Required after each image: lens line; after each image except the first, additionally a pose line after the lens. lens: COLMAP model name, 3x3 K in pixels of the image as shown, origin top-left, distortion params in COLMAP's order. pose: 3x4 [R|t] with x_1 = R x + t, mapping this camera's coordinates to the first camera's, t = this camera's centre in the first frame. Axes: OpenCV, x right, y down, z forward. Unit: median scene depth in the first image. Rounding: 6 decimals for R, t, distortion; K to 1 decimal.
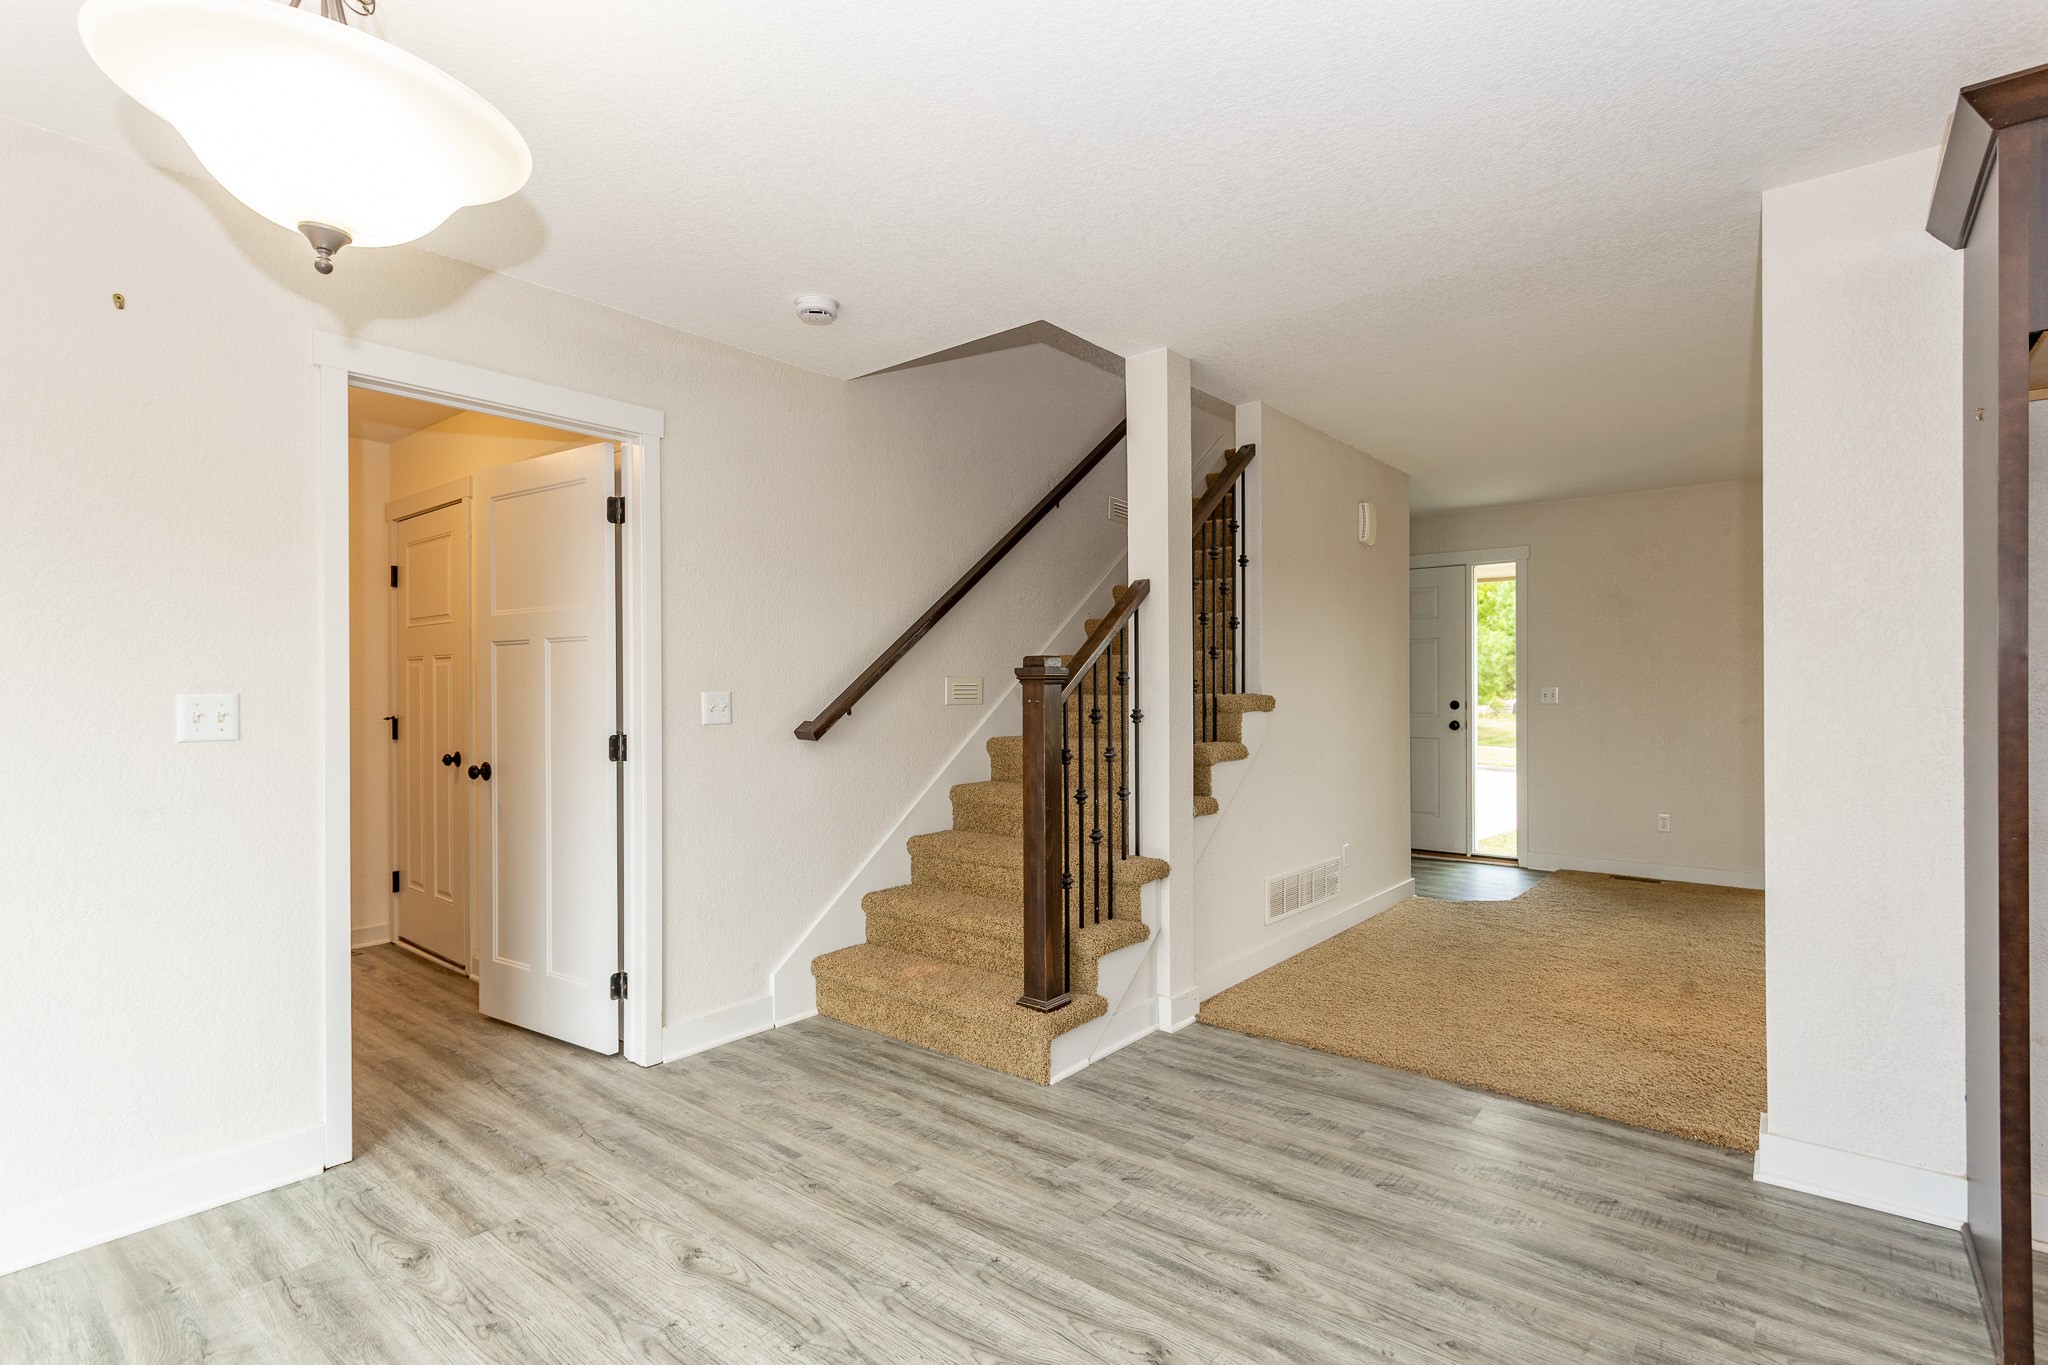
lens RADIAL K [[980.8, 0, 1018.0], [0, 980.8, 693.0], [0, 0, 1]] dist [0.002678, -0.000356]
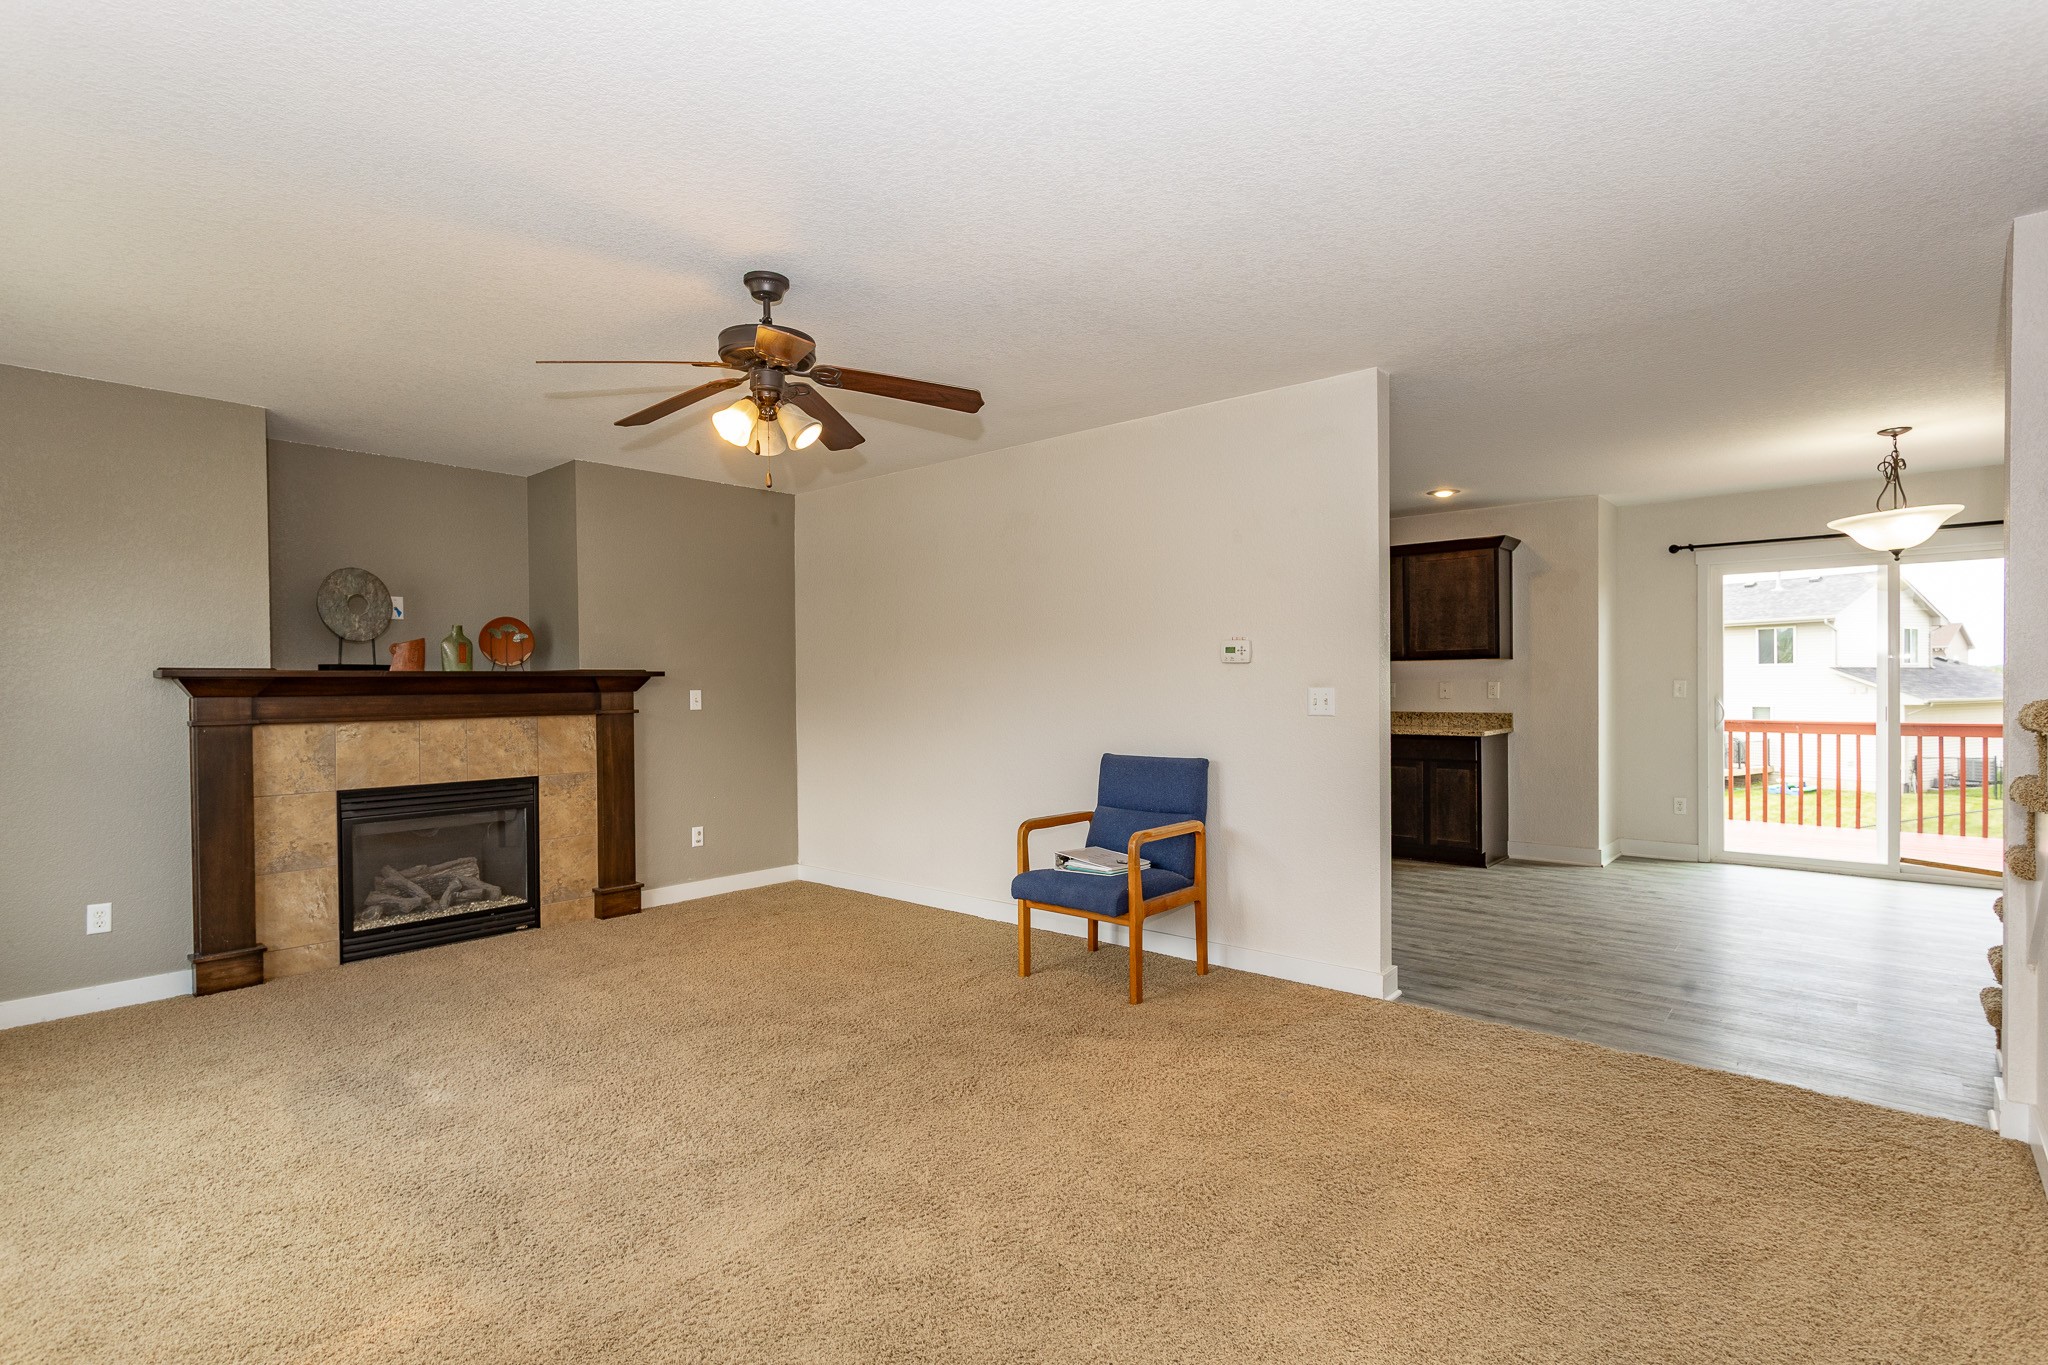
lens RADIAL K [[980.8, 0, 1018.0], [0, 980.8, 693.0], [0, 0, 1]] dist [0.002678, -0.000356]
pose [[-0.999439, 0.008321, 0.032442, 1.363498], [0.008850, 0.999829, 0.016215, -0.025885], [-0.032302, 0.016493, -0.999342, 2.701201]]
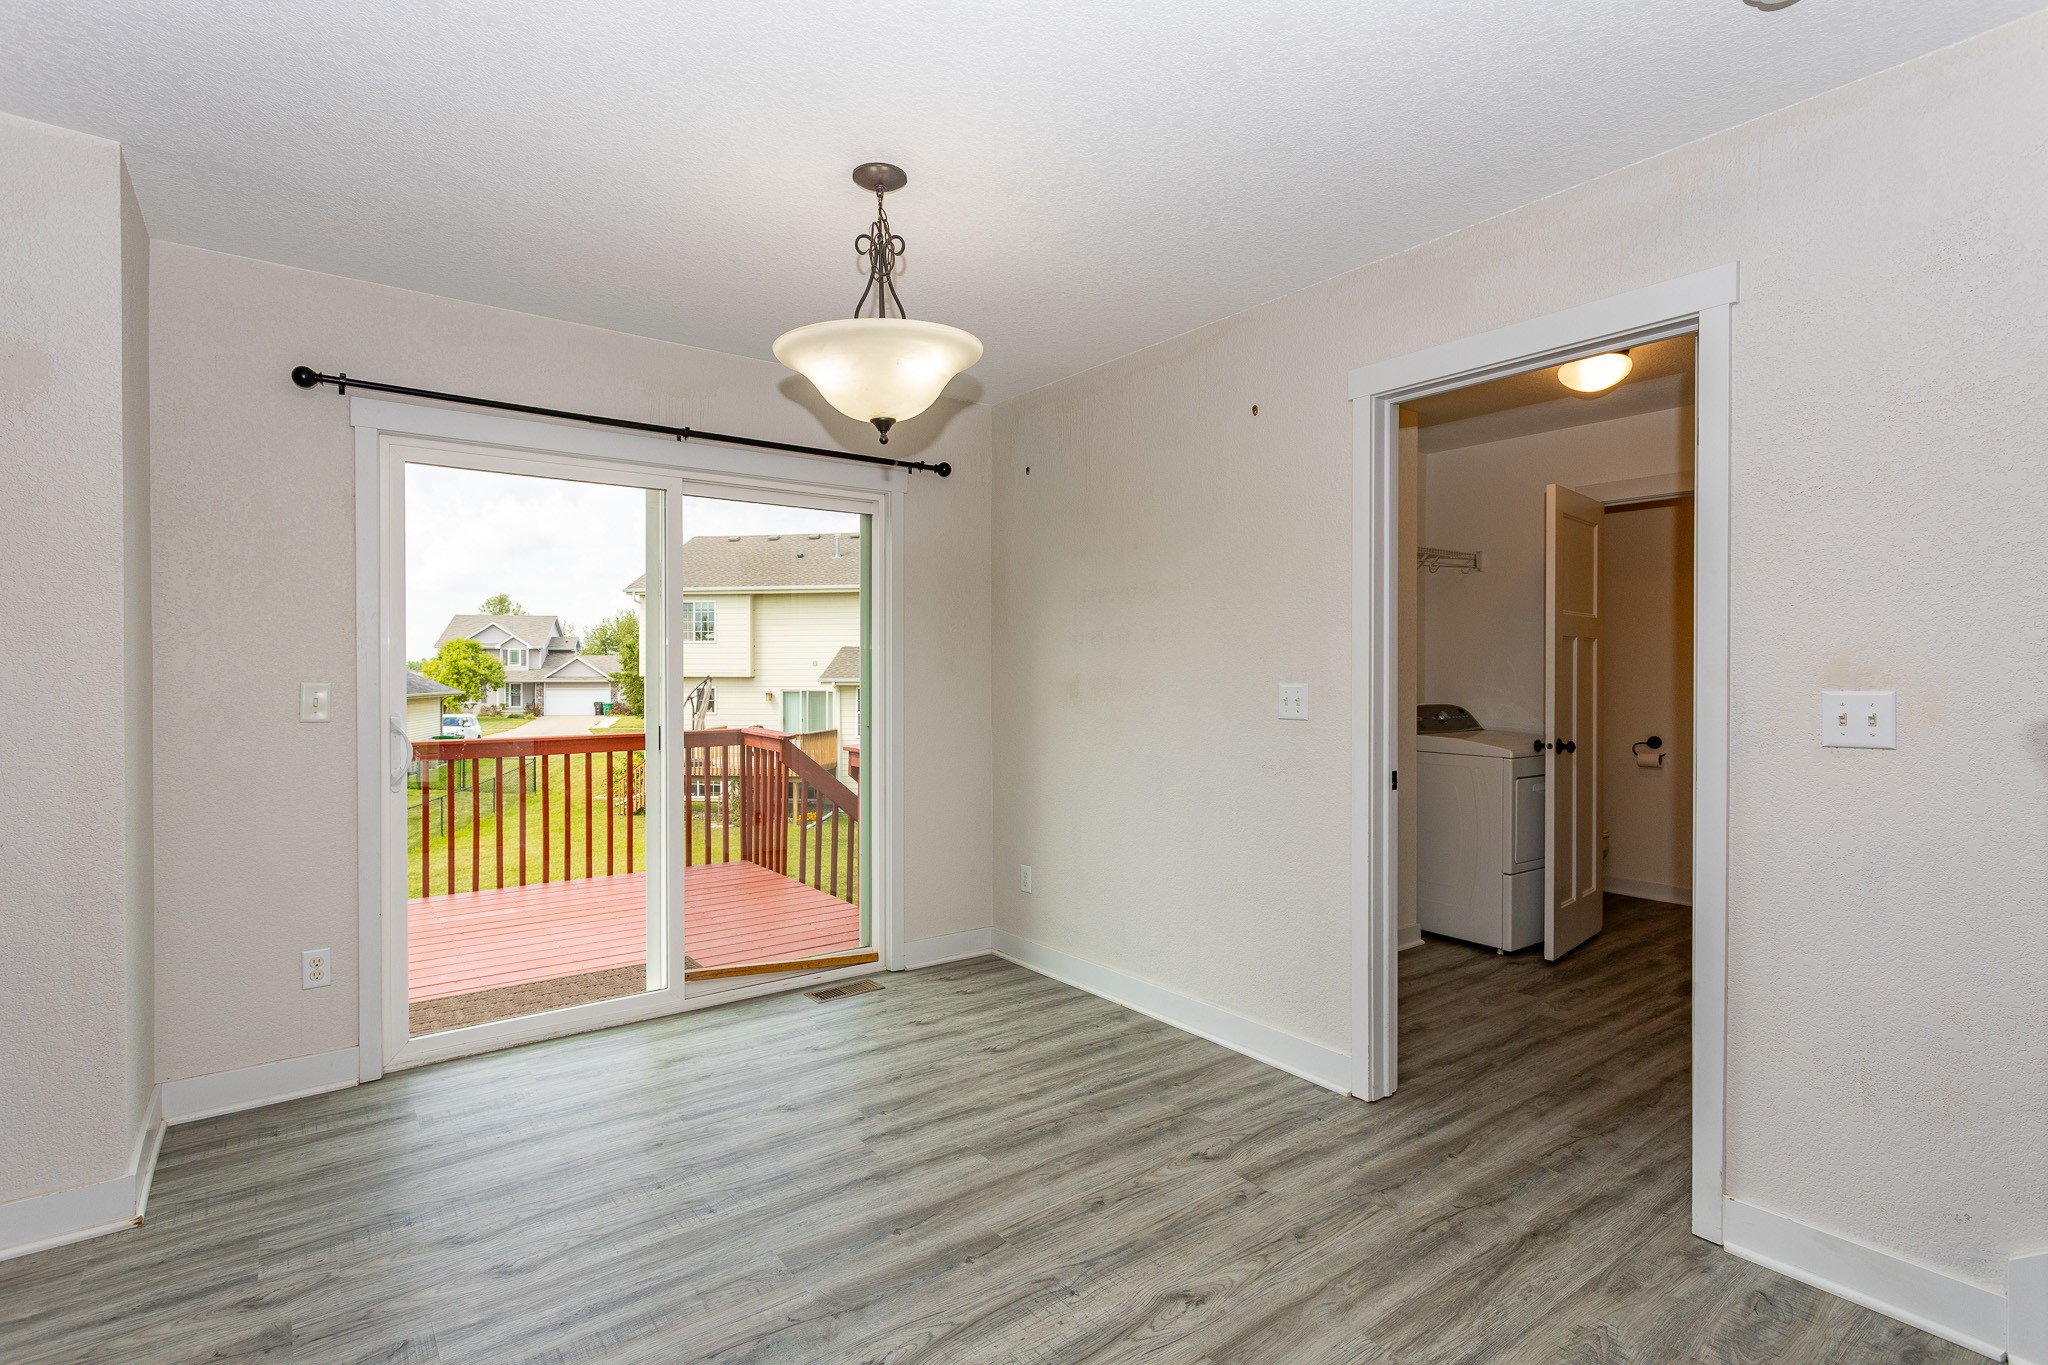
lens RADIAL K [[977.7, 0, 1024.0], [0, 977.7, 682.5], [0, 0, 1]] dist [-0.001754, 0.001351]
pose [[-0.237441, 0.011696, -0.971332, 0.534095], [-0.002590, 0.999916, 0.012673, -0.016198], [0.971399, 0.005525, -0.237391, 0.960694]]
